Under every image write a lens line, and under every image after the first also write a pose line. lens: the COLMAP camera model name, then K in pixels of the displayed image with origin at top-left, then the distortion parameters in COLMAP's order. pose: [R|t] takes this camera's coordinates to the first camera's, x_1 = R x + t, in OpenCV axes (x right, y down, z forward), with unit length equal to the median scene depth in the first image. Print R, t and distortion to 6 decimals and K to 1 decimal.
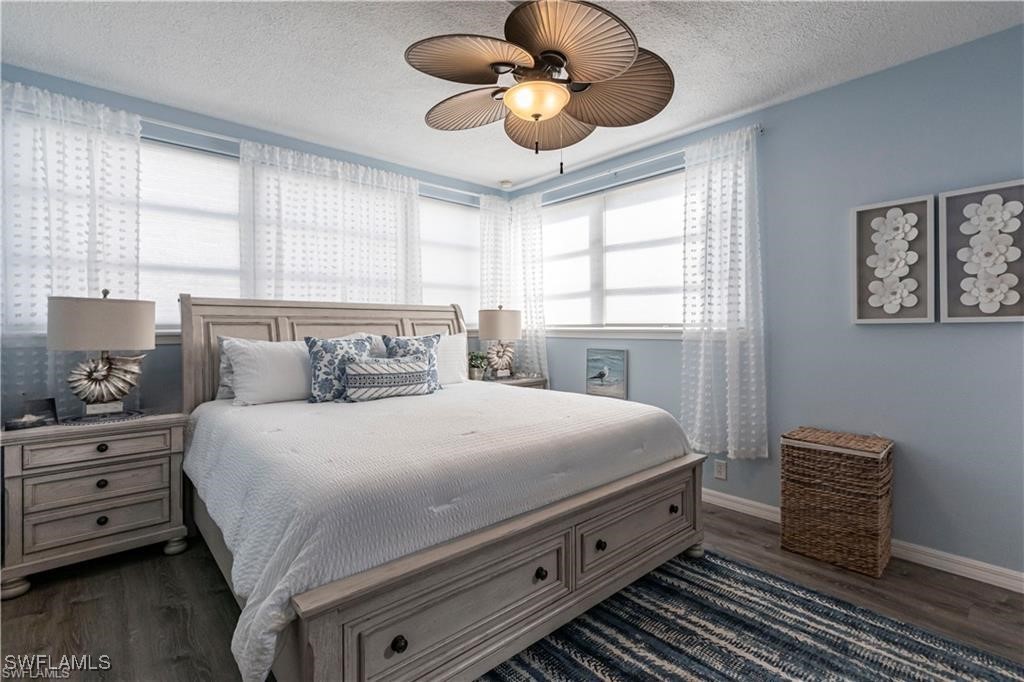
lens RADIAL K [[473.0, 0, 513.6], [0, 473.0, 332.2], [0, 0, 1]] dist [0.009376, -0.002685]
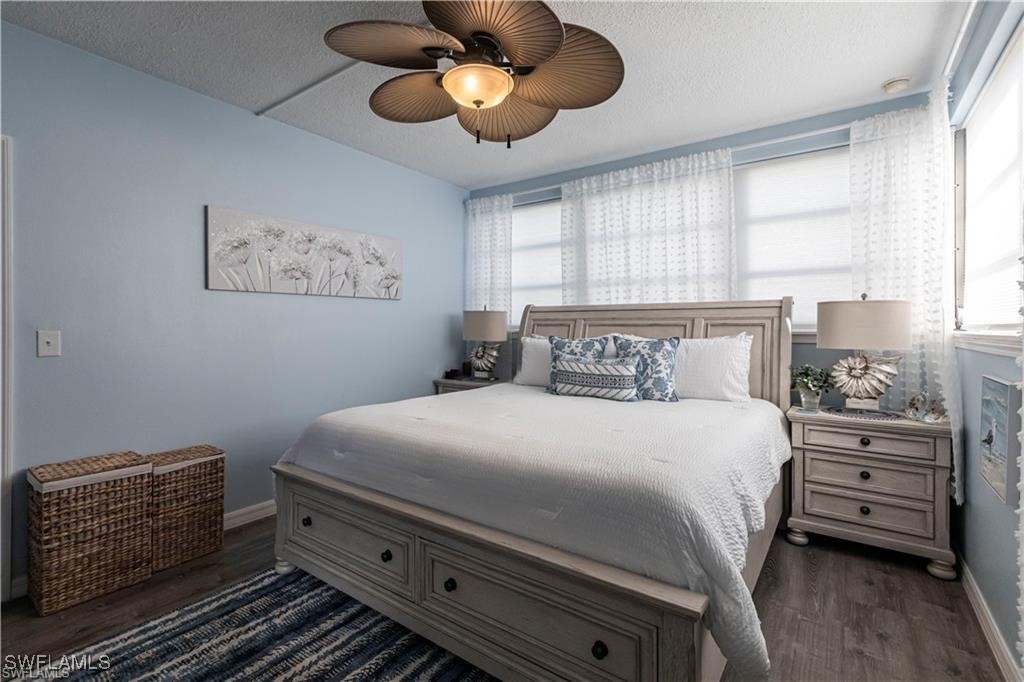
lens RADIAL K [[473.0, 0, 517.6], [0, 473.0, 333.2], [0, 0, 1]] dist [0.009376, -0.002685]
pose [[0.217875, 0.013263, -0.975887, 0.675326], [-0.014888, 0.999836, 0.010264, -0.007141], [0.975863, 0.012293, 0.218037, 0.608172]]
